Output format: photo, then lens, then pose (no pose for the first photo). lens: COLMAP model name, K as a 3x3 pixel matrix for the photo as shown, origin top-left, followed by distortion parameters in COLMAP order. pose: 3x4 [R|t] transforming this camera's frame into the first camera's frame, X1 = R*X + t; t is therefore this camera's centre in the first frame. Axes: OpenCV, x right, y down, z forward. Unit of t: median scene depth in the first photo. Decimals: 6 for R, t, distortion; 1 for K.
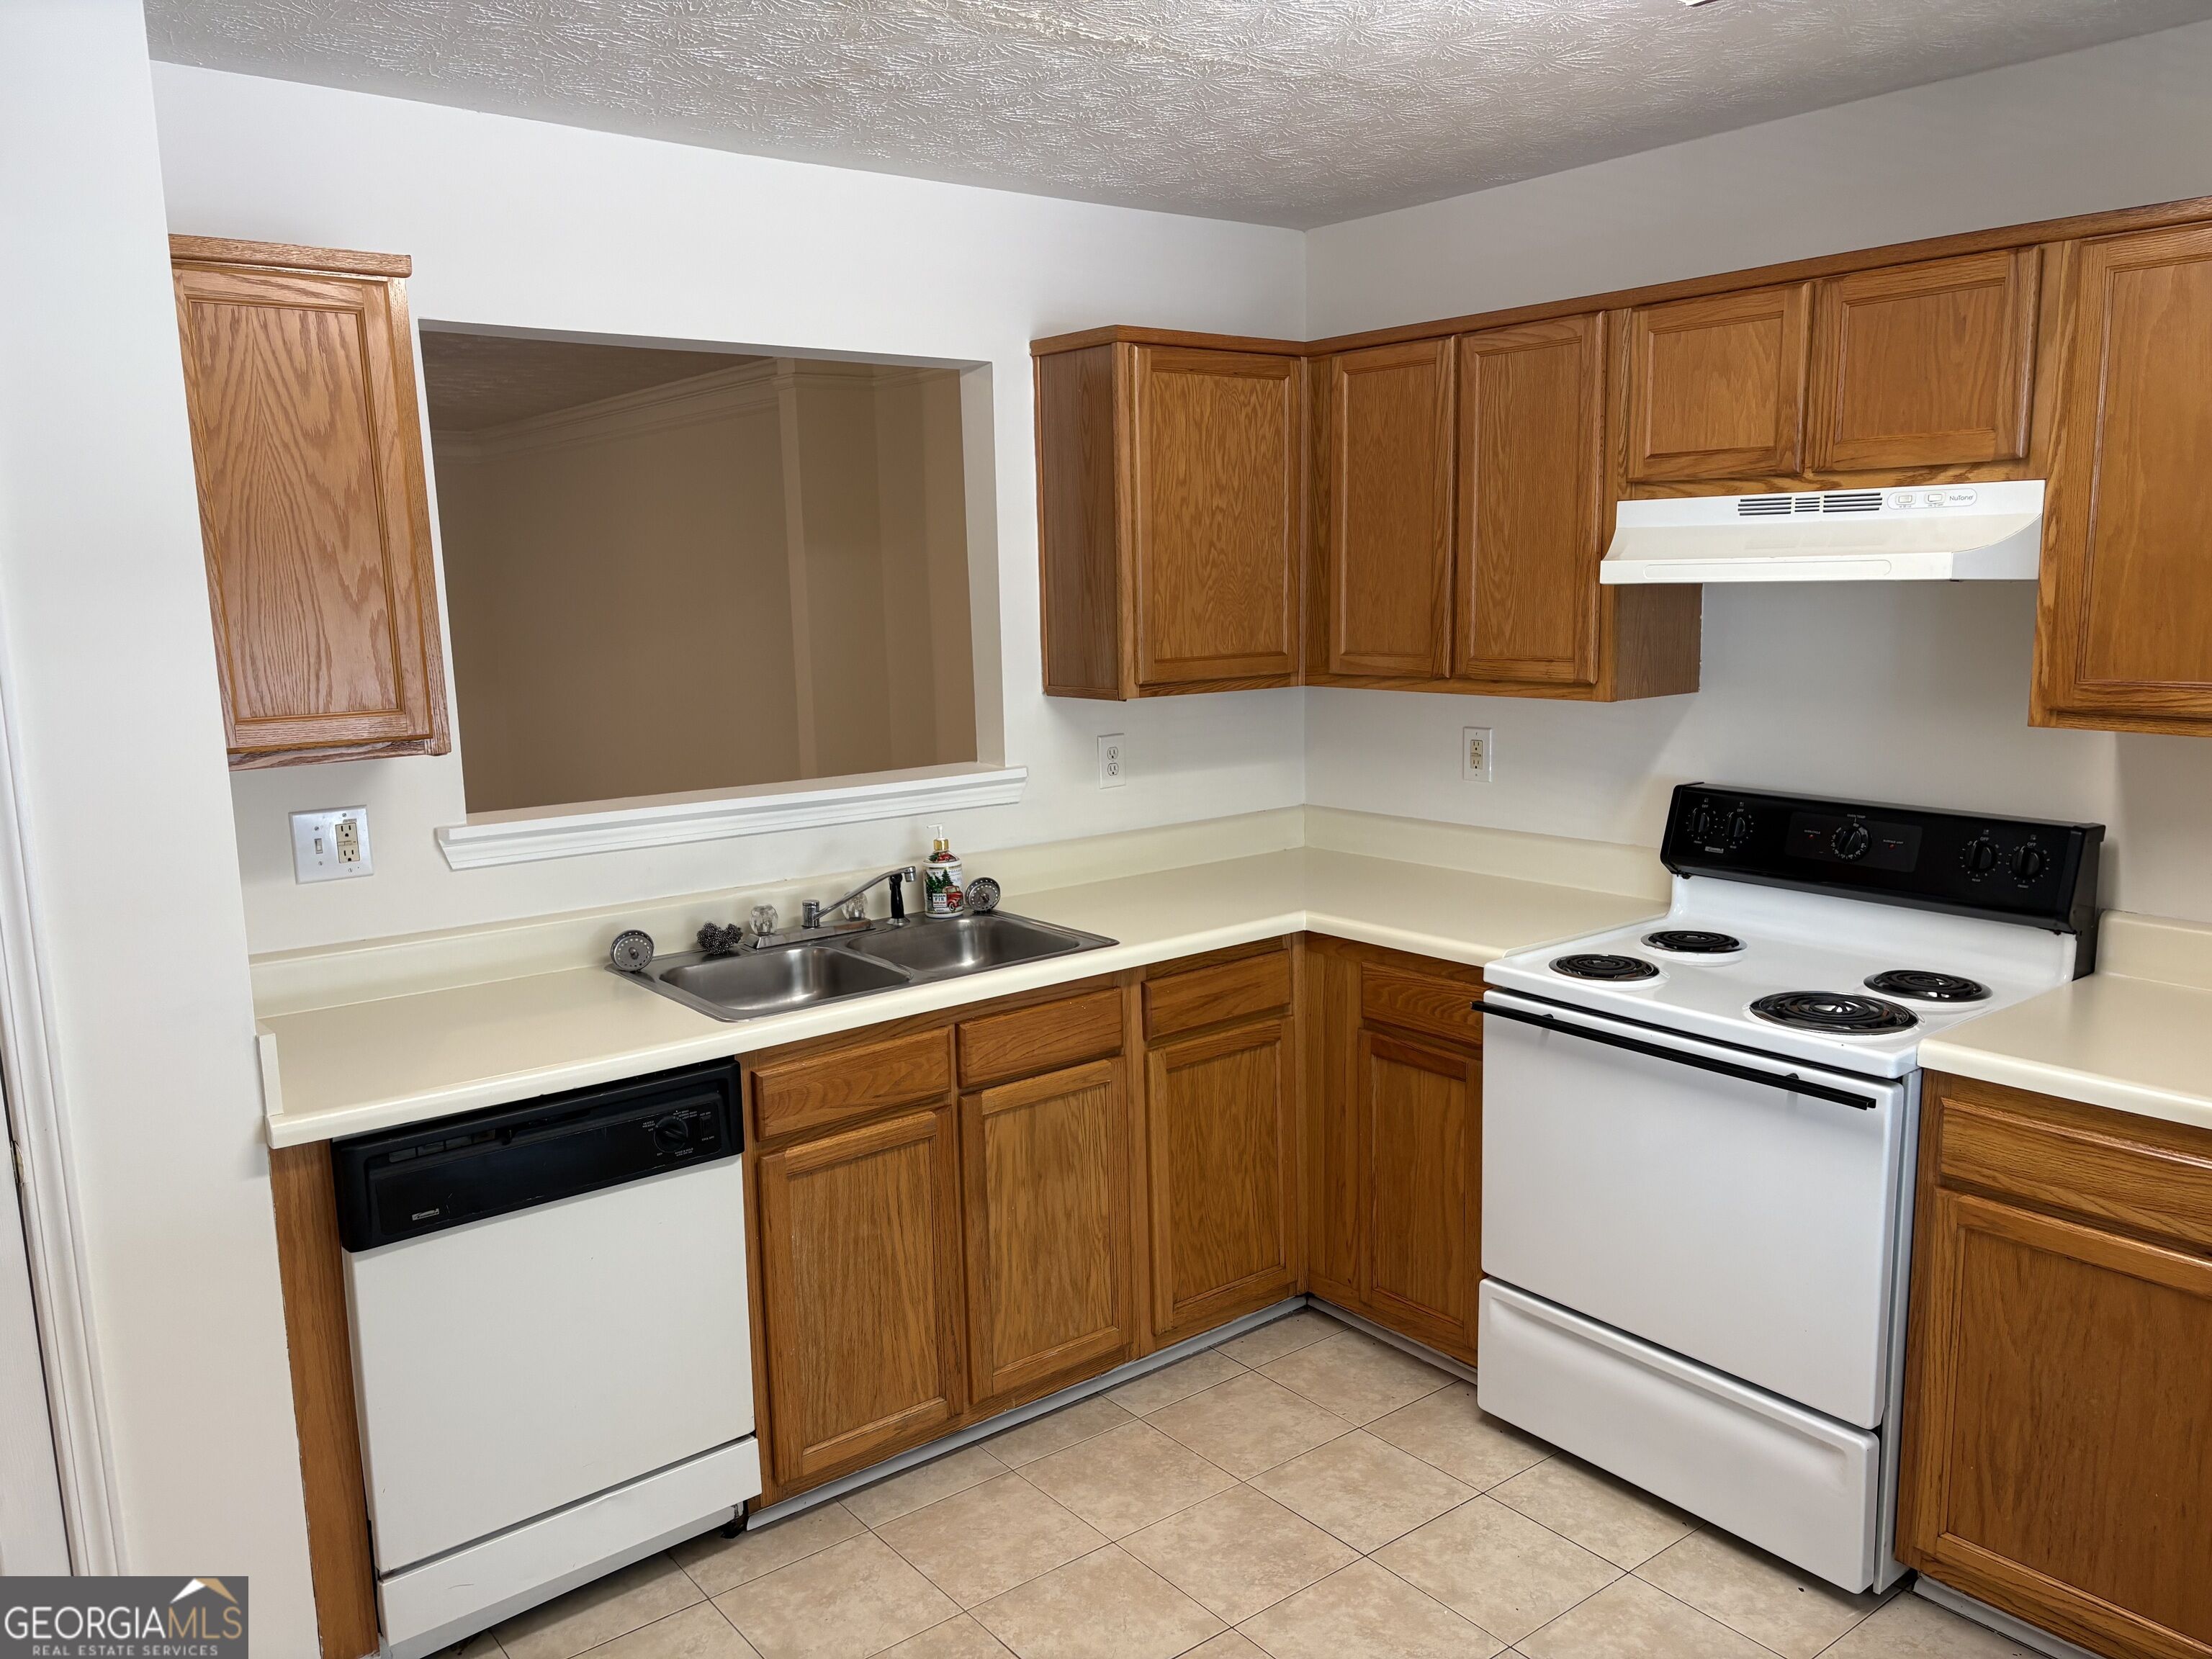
lens RADIAL K [[1658.2, 0, 1118.4], [0, 1658.2, 827.7], [0, 0, 1]] dist [0.000013, -0.033447]
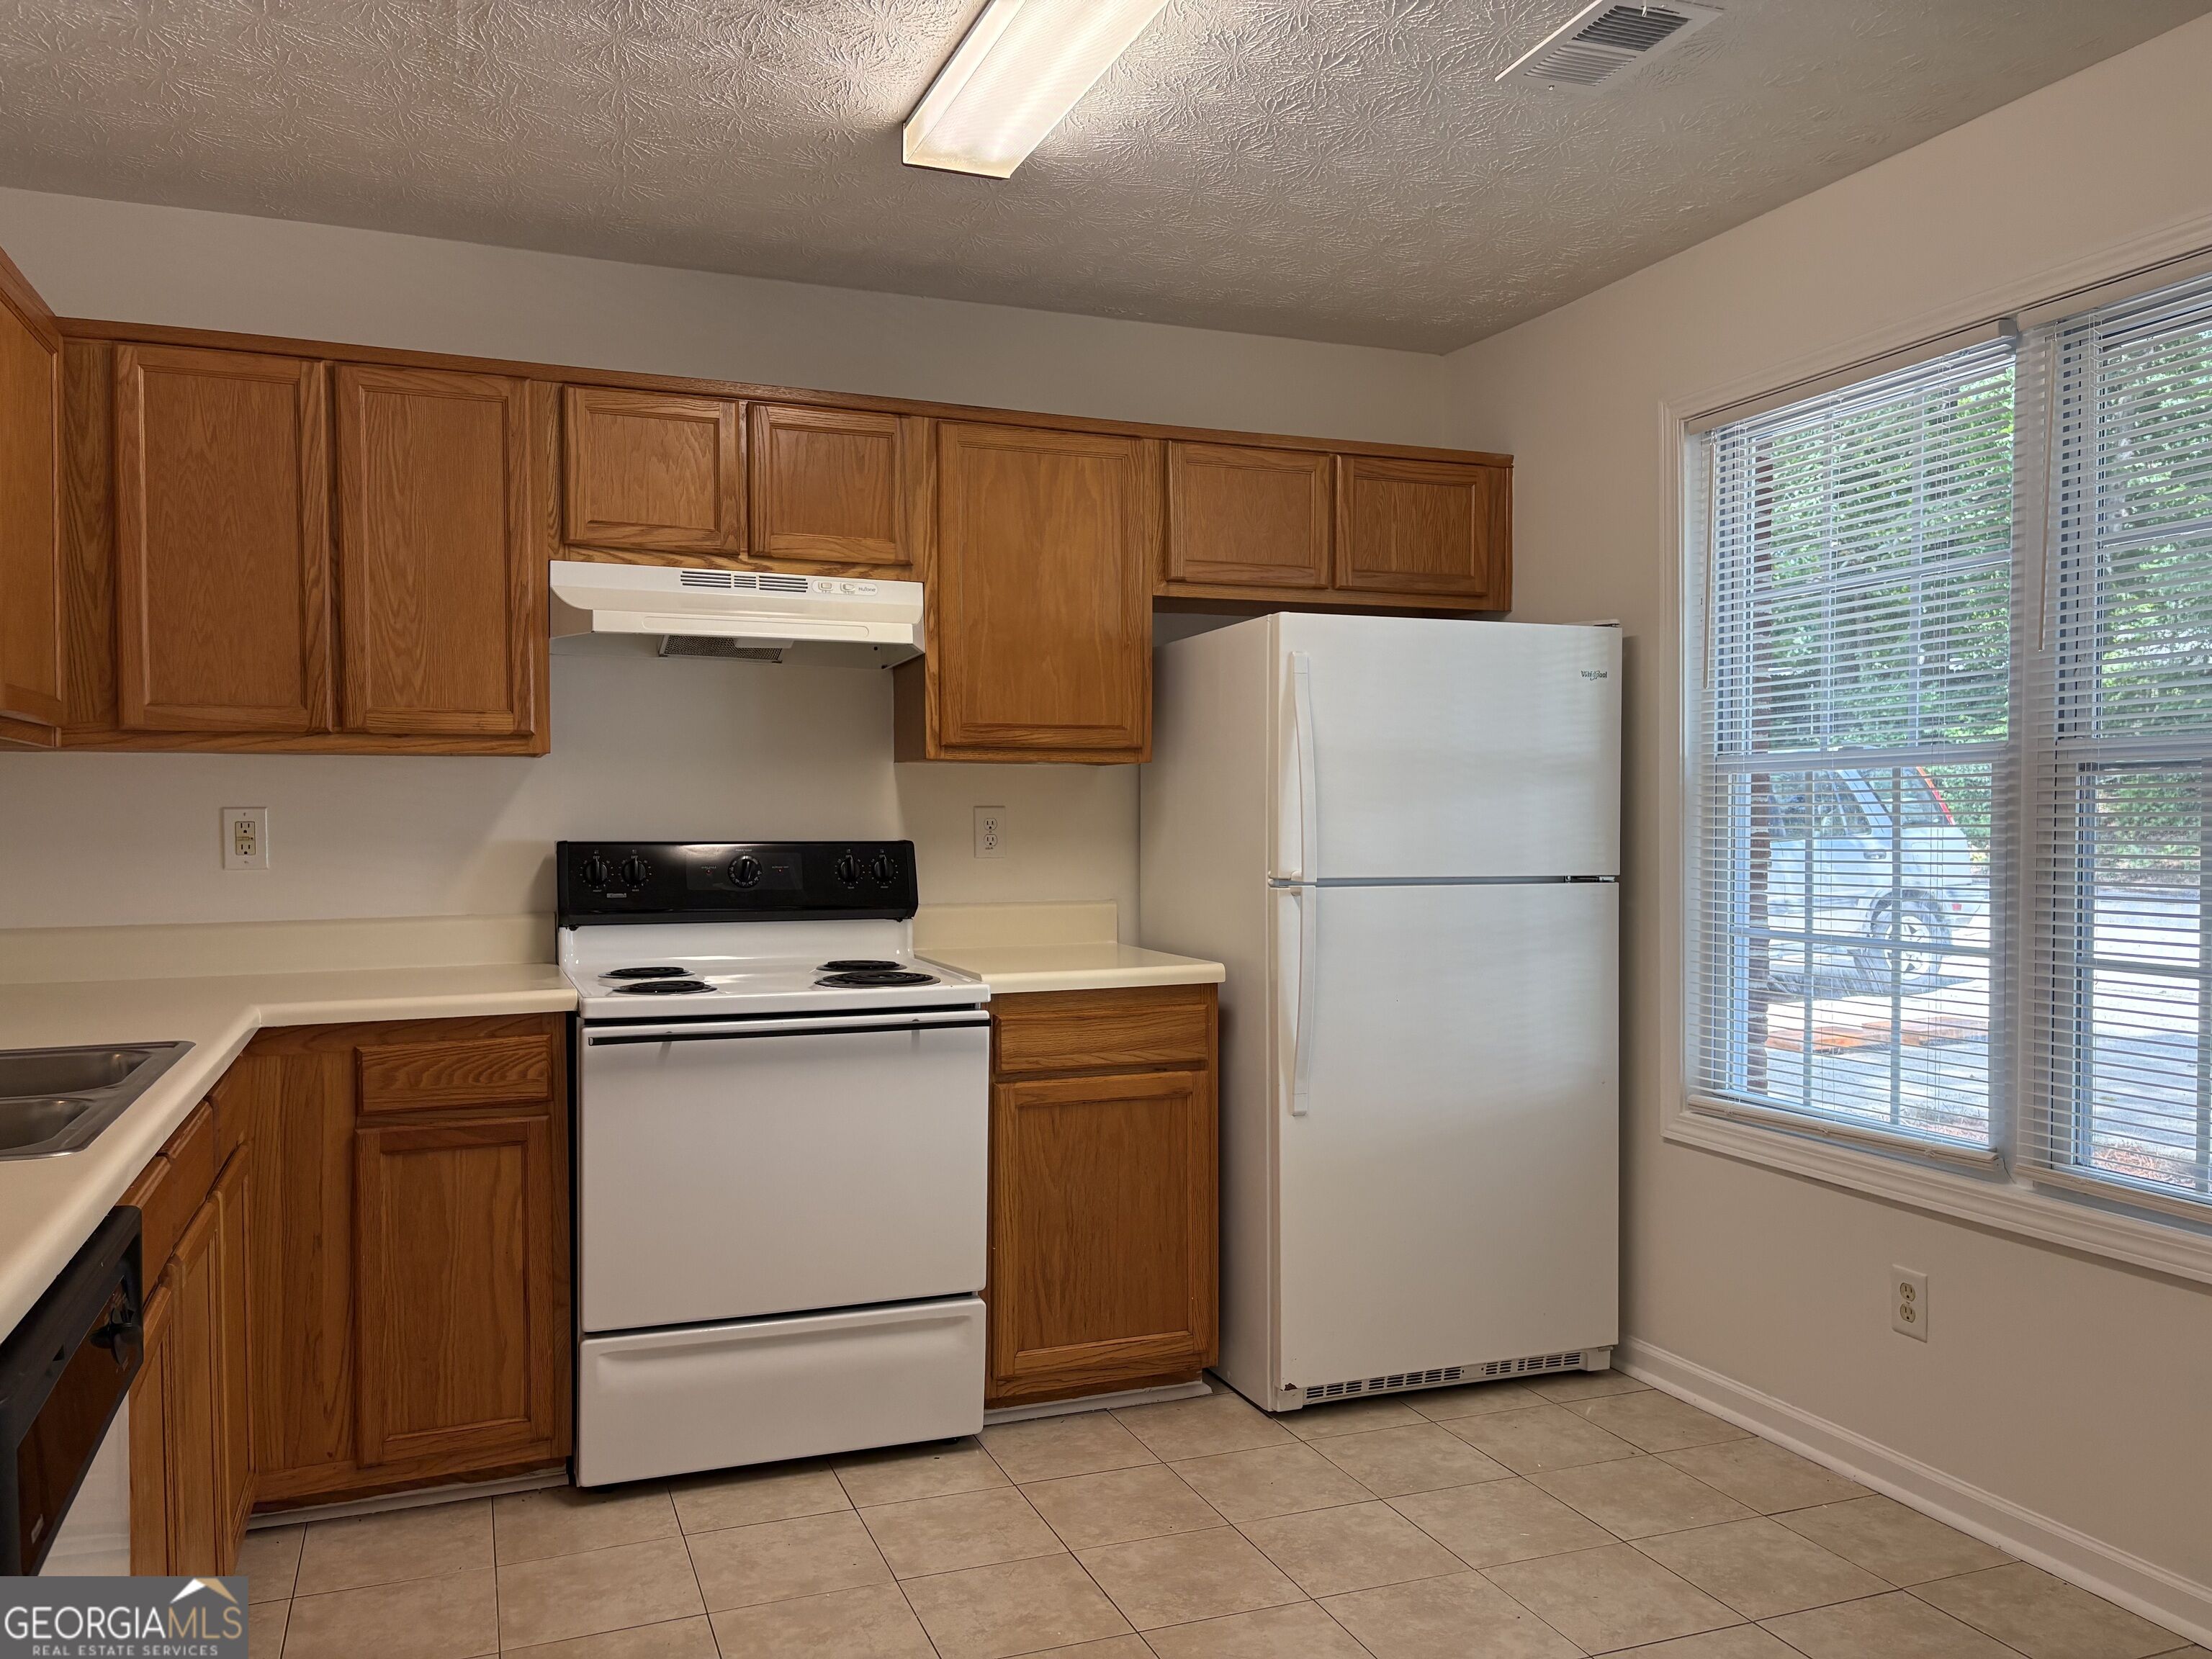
lens RADIAL K [[1658.2, 0, 1124.6], [0, 1658.2, 836.0], [0, 0, 1]] dist [0.000013, -0.033447]
pose [[0.250652, 0.008350, 0.968041, -0.640030], [0.145793, 0.988232, -0.046273, 0.078296], [-0.957036, 0.152732, 0.246485, 0.441293]]
